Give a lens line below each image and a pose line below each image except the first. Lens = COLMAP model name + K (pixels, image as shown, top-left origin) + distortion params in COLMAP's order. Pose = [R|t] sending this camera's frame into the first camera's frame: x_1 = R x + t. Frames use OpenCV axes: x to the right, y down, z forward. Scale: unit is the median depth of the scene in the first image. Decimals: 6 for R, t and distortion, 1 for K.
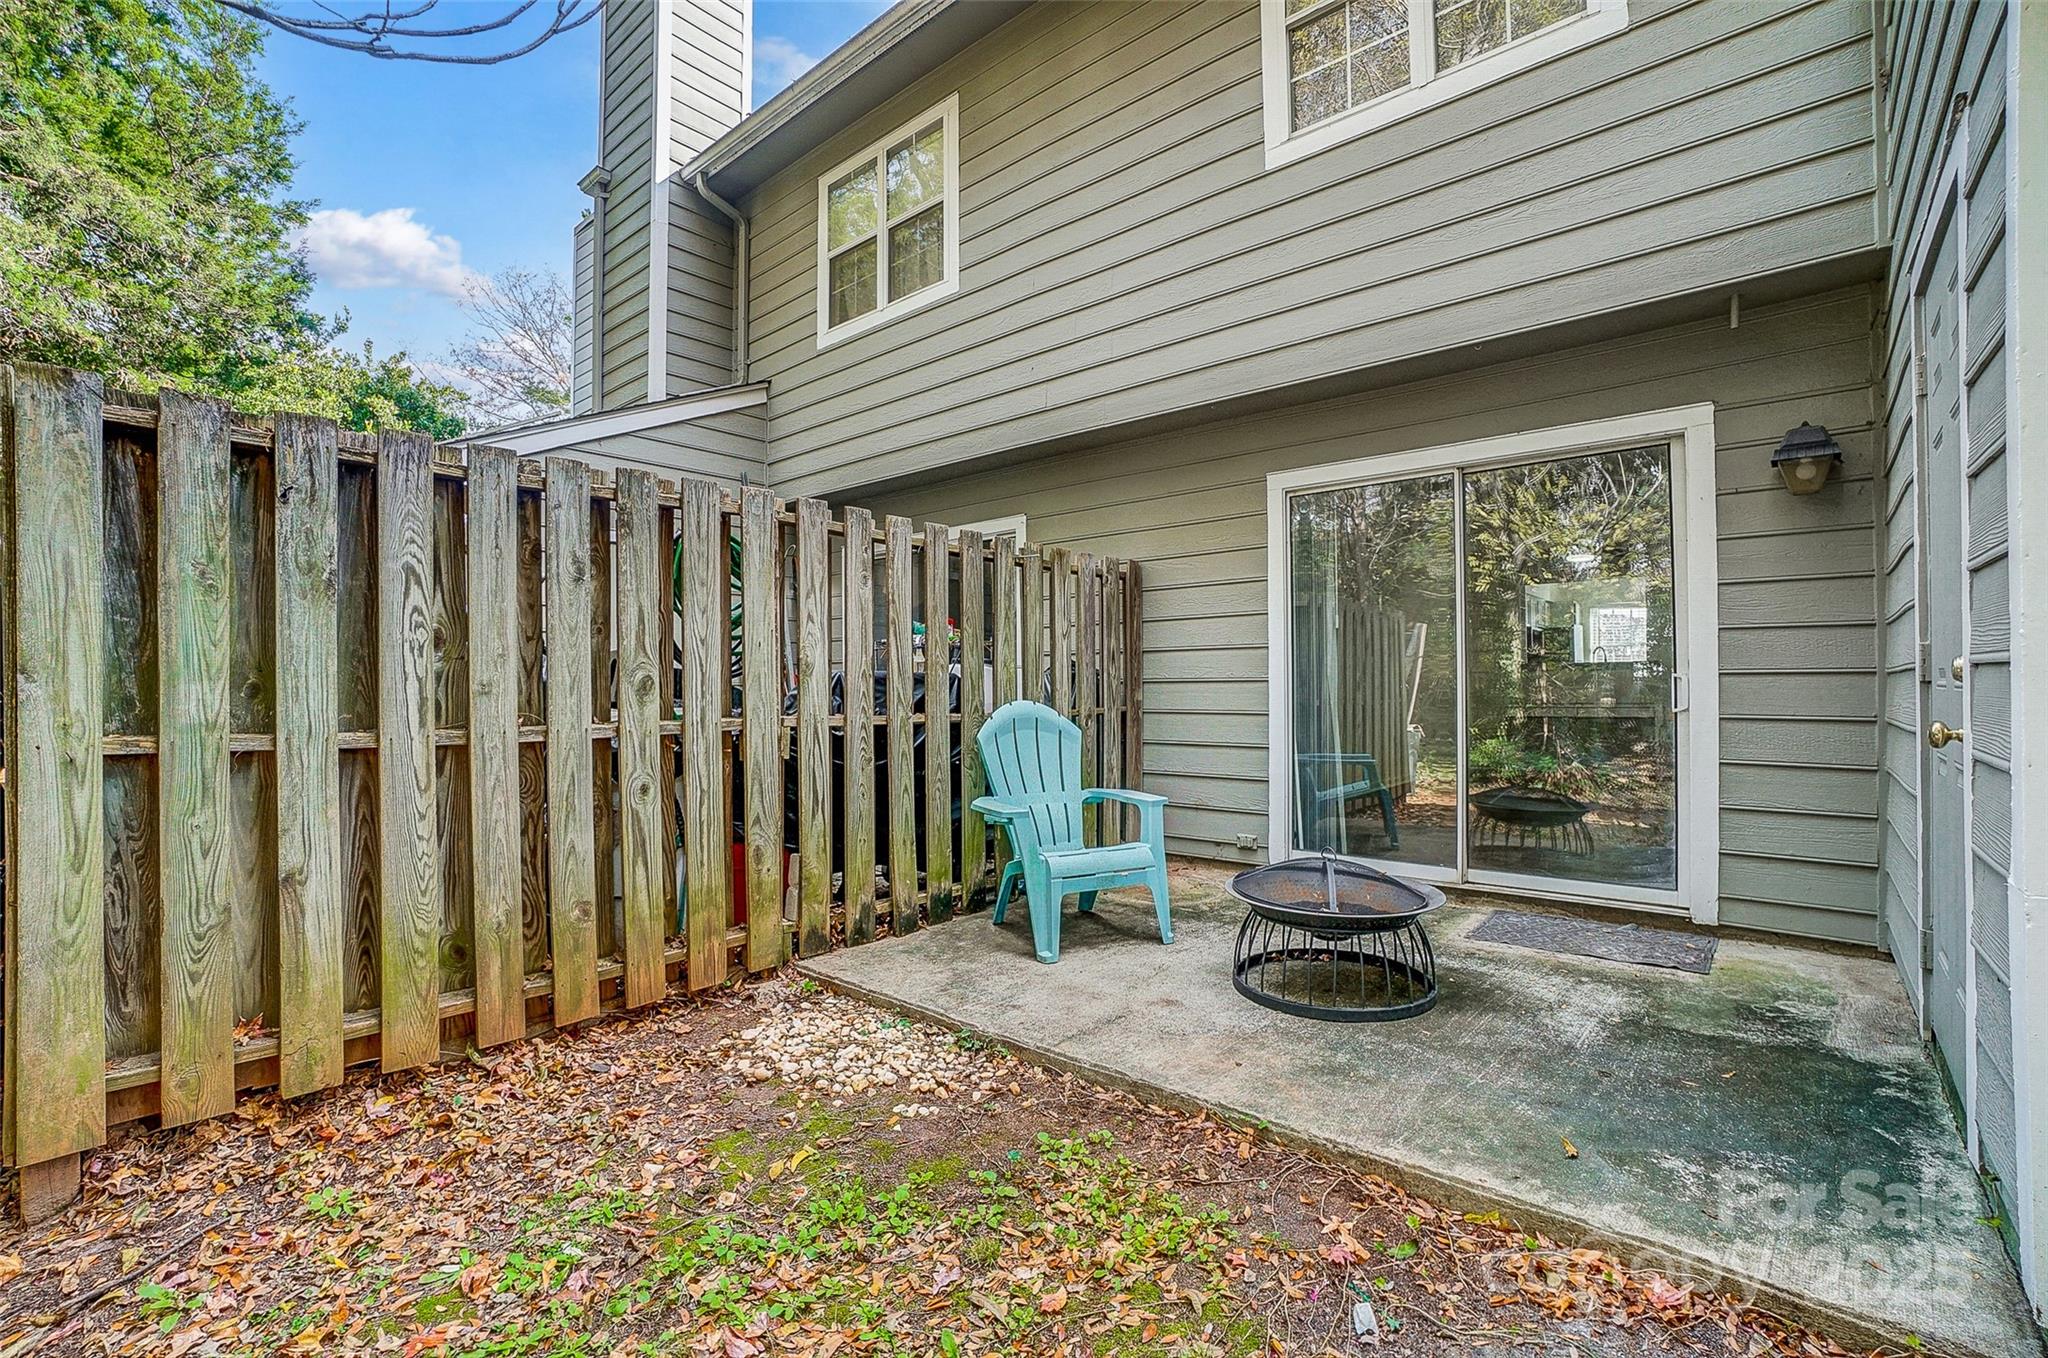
lens RADIAL K [[901.9, 0, 1015.6], [0, 901.9, 683.6], [0, 0, 1]] dist [-0.038684, 0.001320]
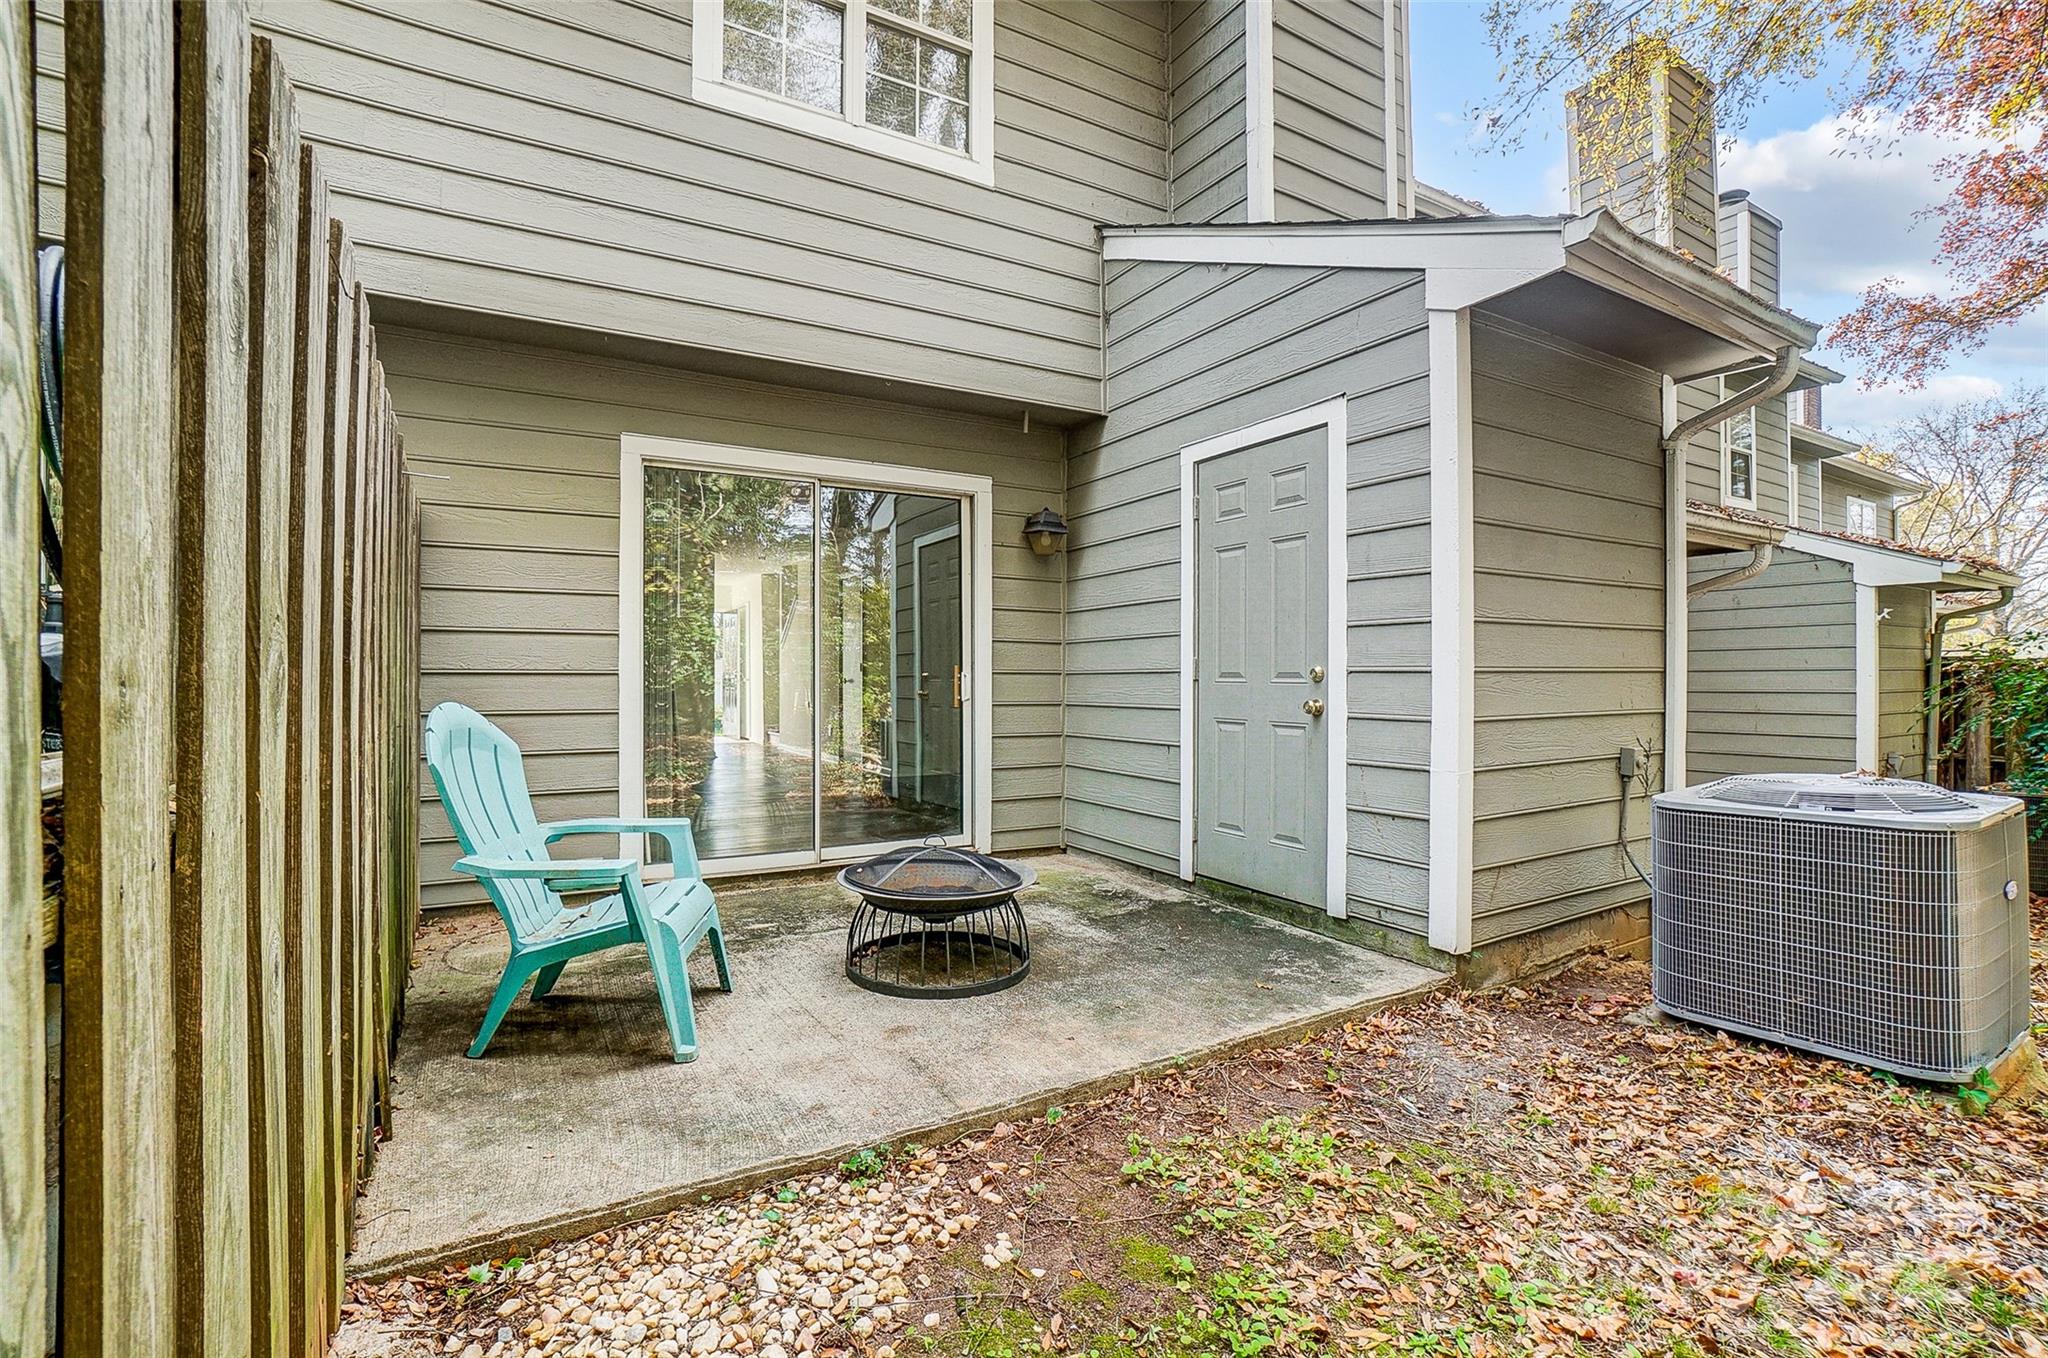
lens RADIAL K [[901.9, 0, 1012.5], [0, 901.9, 676.9], [0, 0, 1]] dist [-0.038684, 0.001320]
pose [[0.321099, 0.003712, 0.947038, -0.594576], [-0.007962, 0.999968, -0.001220, -0.003473], [-0.947012, -0.007148, 0.321118, 0.545275]]
